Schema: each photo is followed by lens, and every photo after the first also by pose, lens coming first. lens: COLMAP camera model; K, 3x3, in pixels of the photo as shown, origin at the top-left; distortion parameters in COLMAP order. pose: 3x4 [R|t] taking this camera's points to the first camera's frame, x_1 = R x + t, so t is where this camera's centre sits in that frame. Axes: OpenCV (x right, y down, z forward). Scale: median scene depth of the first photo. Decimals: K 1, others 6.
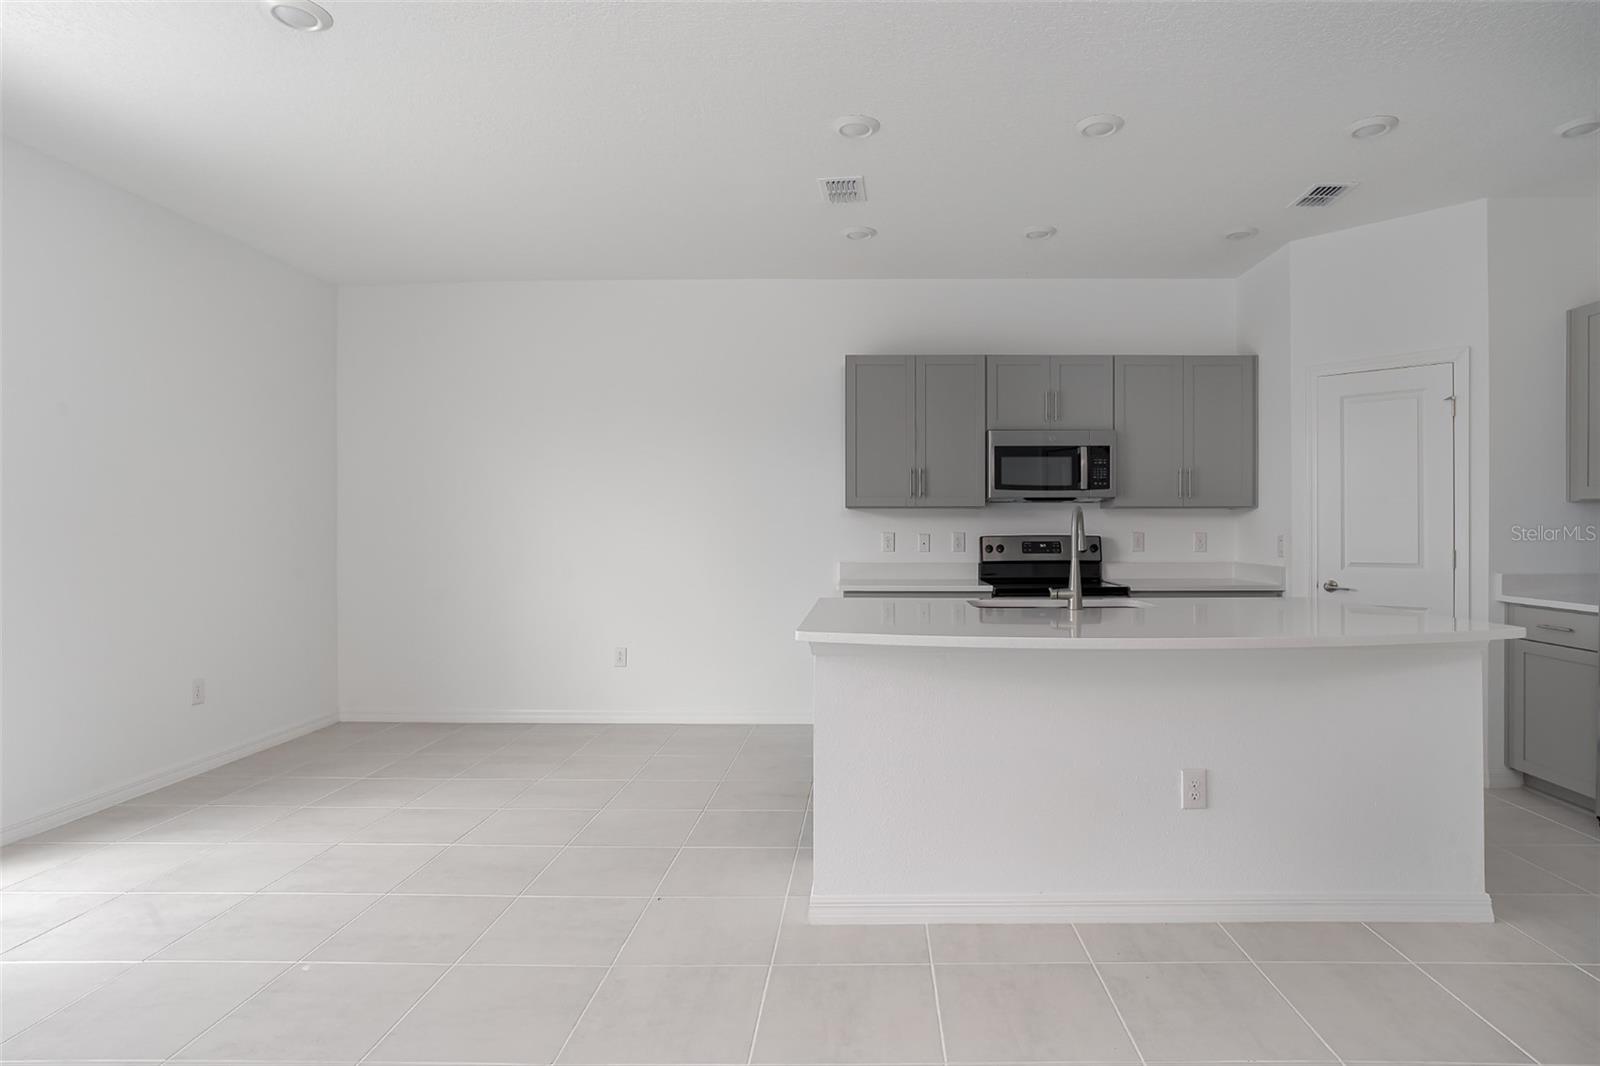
lens RADIAL K [[855.3, 0, 865.2], [0, 855.3, 532.8], [0, 0, 1]] dist [-0.002267, -0.000269]
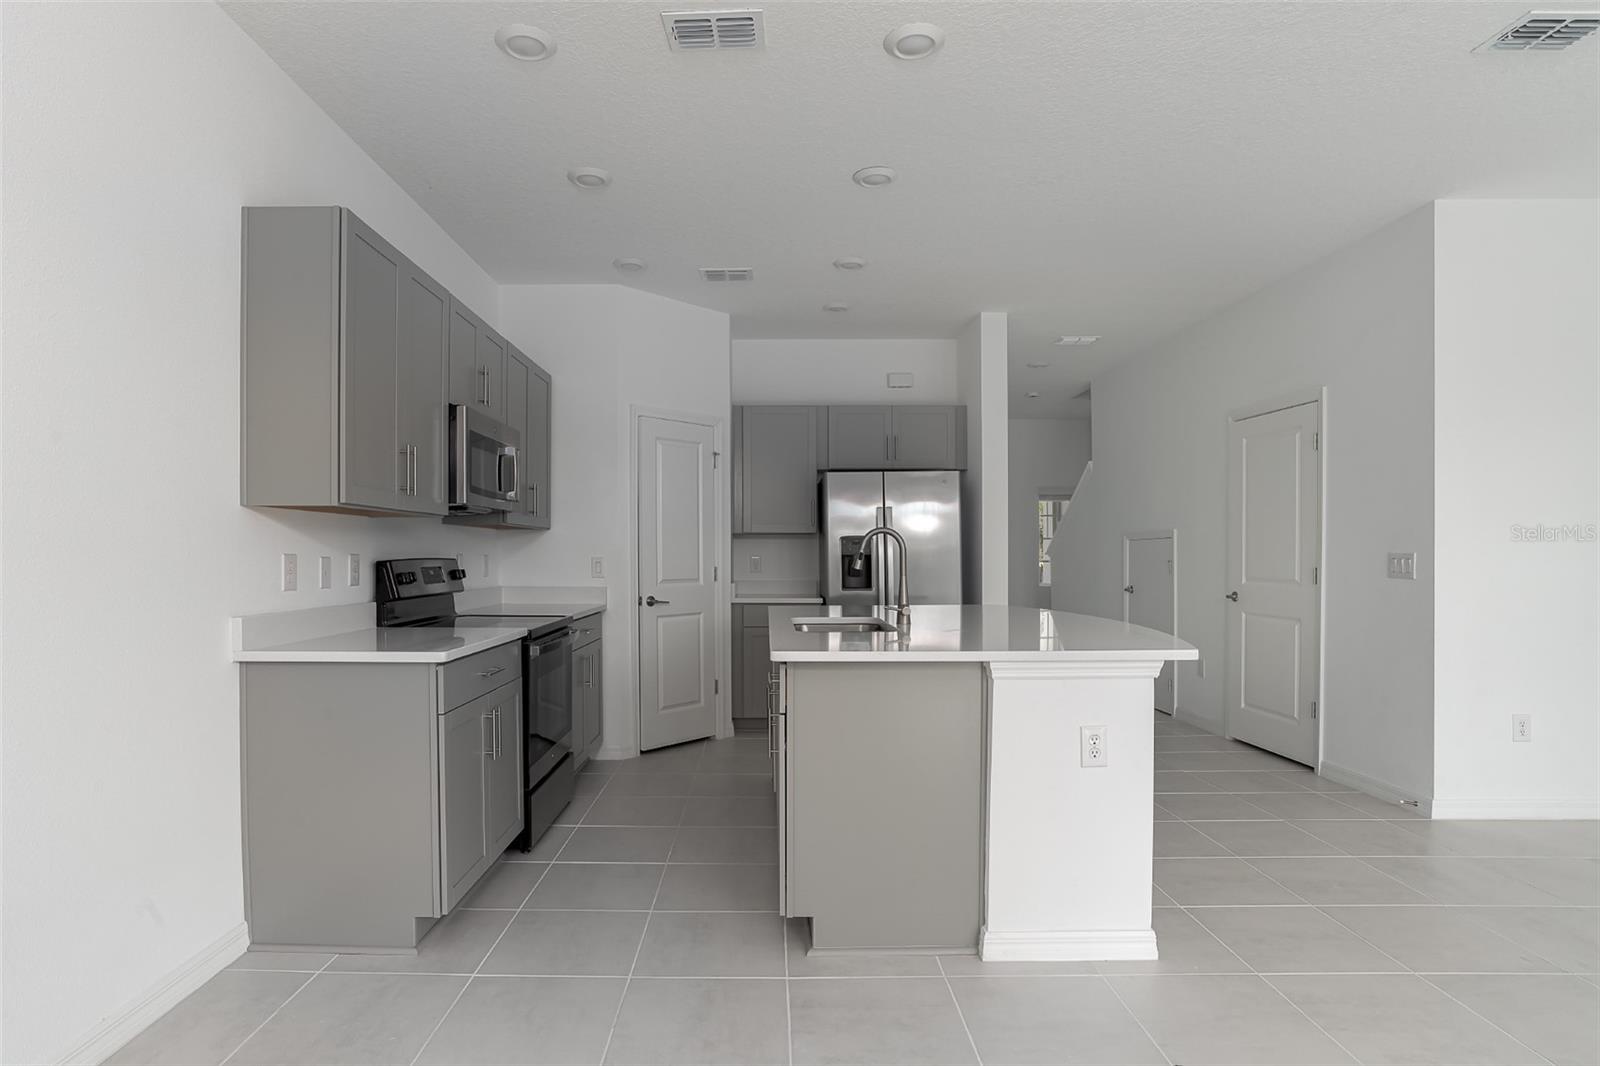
lens RADIAL K [[854.4, 0, 747.6], [0, 854.4, 557.4], [0, 0, 1]] dist [-0.026751, -0.000144]
pose [[0.023994, -0.002604, 0.999709, -0.527496], [0.005357, 0.999983, 0.002476, 0.001821], [-0.999698, 0.005296, 0.024007, 0.747161]]
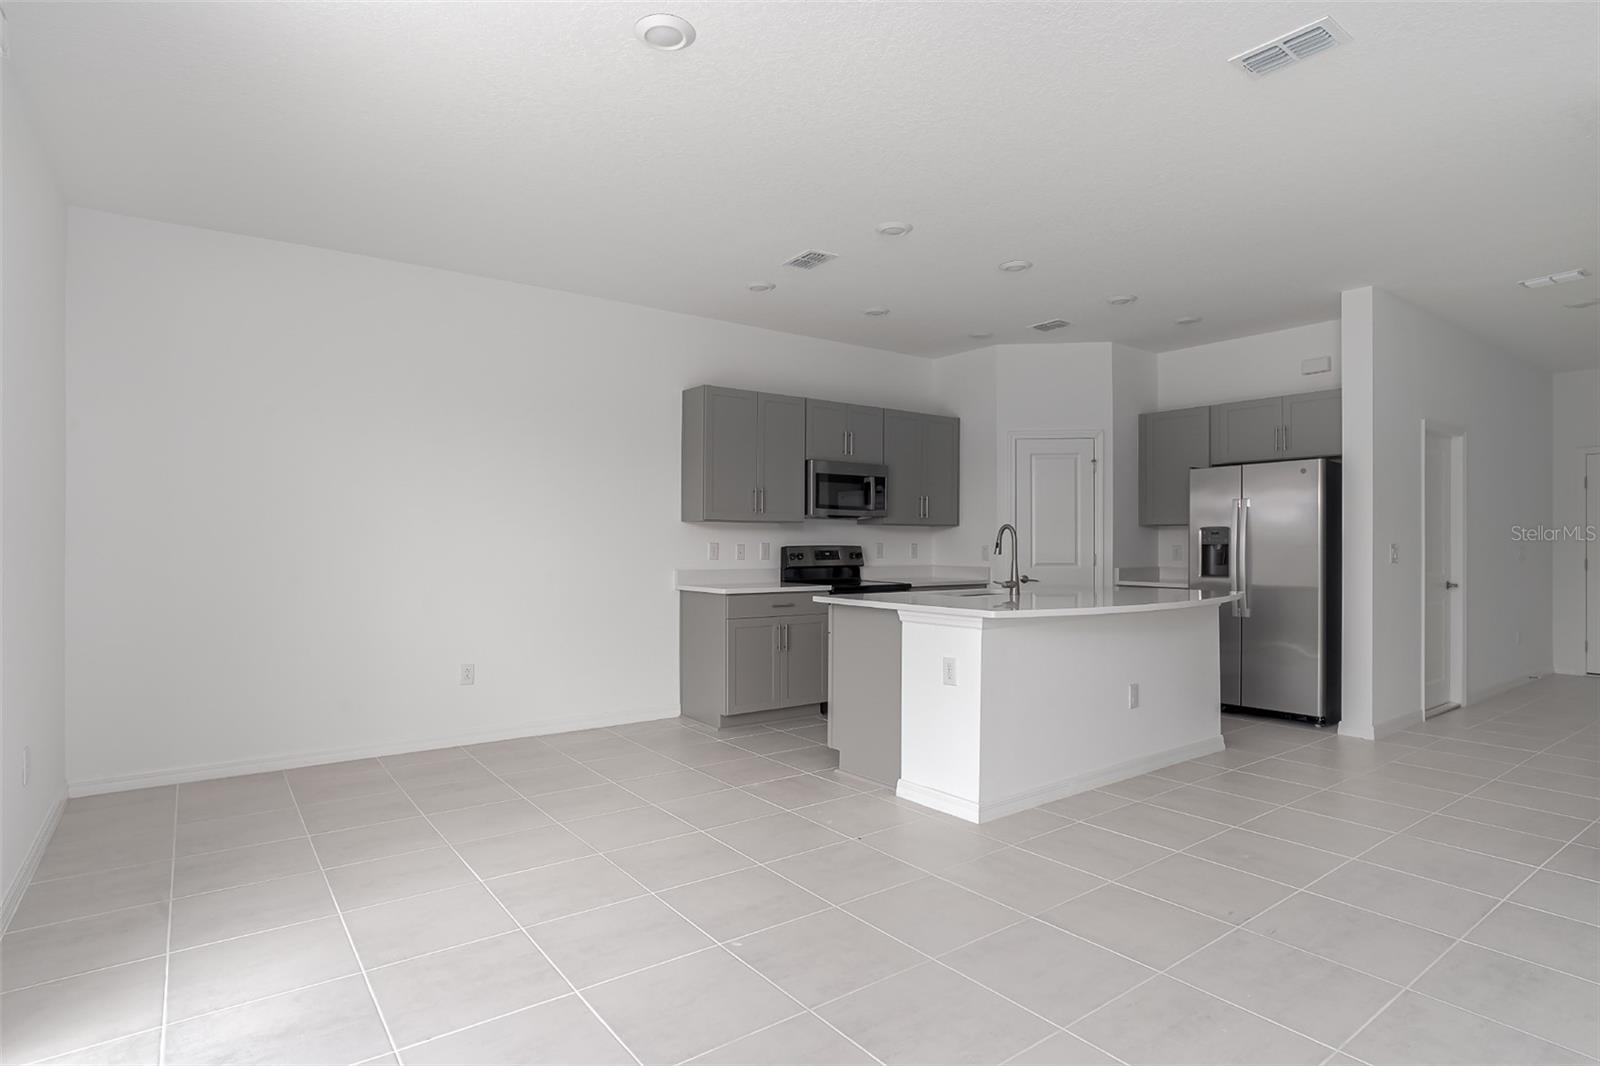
lens RADIAL K [[846.4, 0, 800.0], [0, 846.4, 533.0], [0, 0, 1]] dist [0.003073, 0.000269]
pose [[0.807068, 0.009233, 0.590387, -0.577925], [0.000004, 0.999878, -0.015642, 0.004228], [-0.590459, 0.012626, 0.806969, 0.028306]]
